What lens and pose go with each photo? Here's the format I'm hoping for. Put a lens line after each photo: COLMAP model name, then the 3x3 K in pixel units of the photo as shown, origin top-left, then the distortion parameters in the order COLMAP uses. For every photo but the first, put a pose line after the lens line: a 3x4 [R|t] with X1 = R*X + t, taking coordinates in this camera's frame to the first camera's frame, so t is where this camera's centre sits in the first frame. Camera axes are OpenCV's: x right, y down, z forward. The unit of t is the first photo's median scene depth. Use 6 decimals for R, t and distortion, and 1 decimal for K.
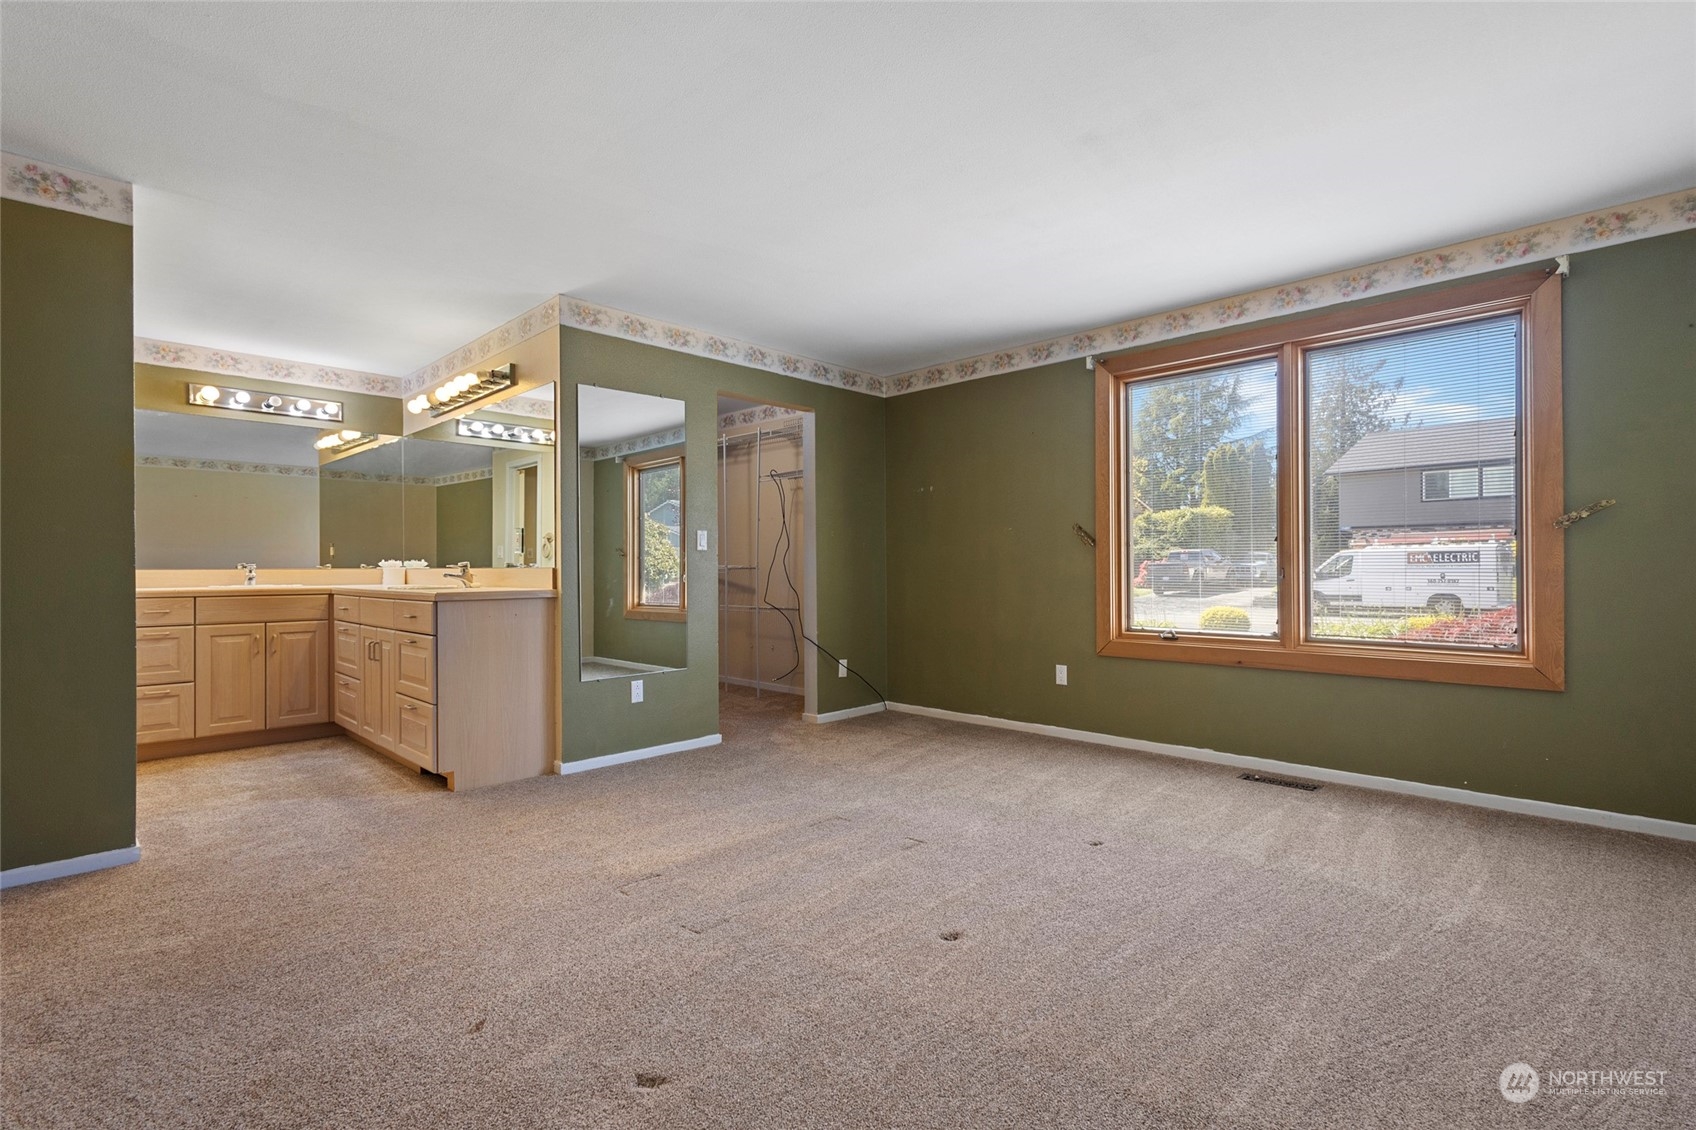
lens RADIAL K [[783.7, 0, 849.4], [0, 783.7, 563.4], [0, 0, 1]] dist [0.011306, -0.003989]
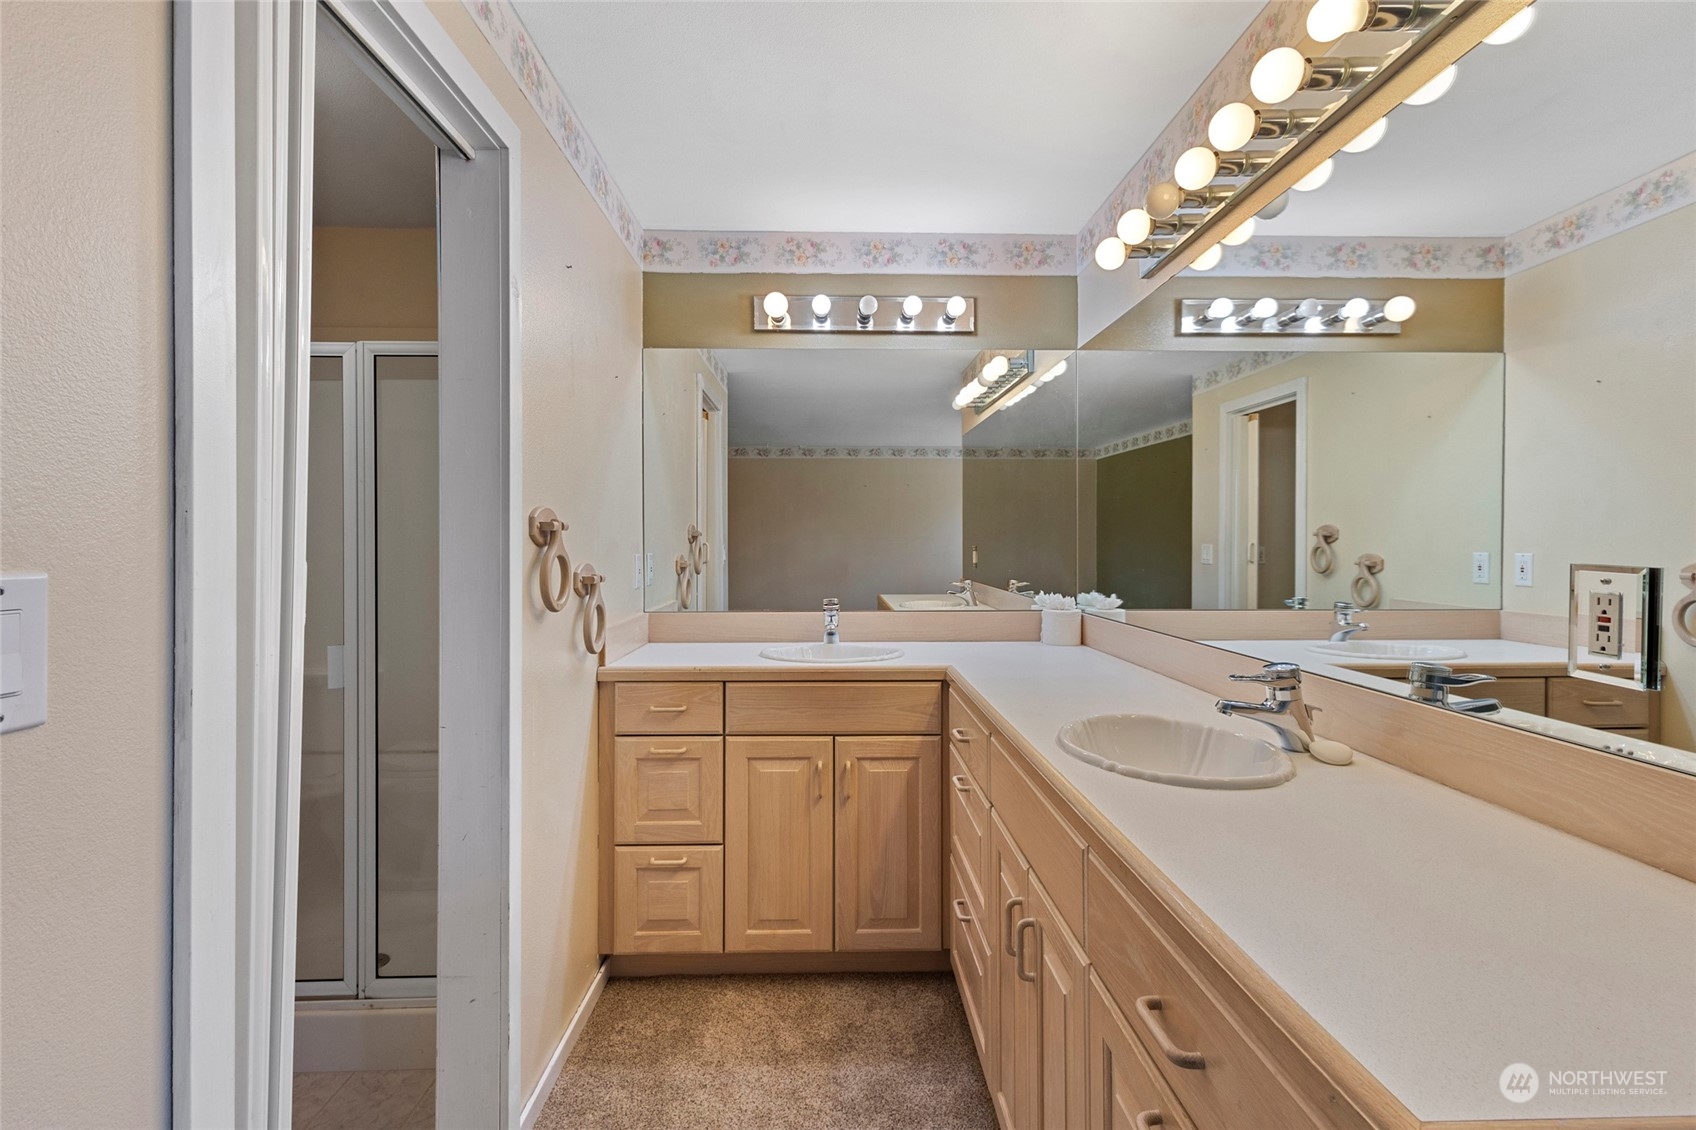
lens RADIAL K [[783.7, 0, 844.1], [0, 783.7, 549.8], [0, 0, 1]] dist [0.011306, -0.003989]
pose [[0.713192, 0.010311, -0.700893, -0.216230], [0.001294, 0.999871, 0.016026, -0.027428], [0.700967, -0.012337, 0.713087, 0.360792]]
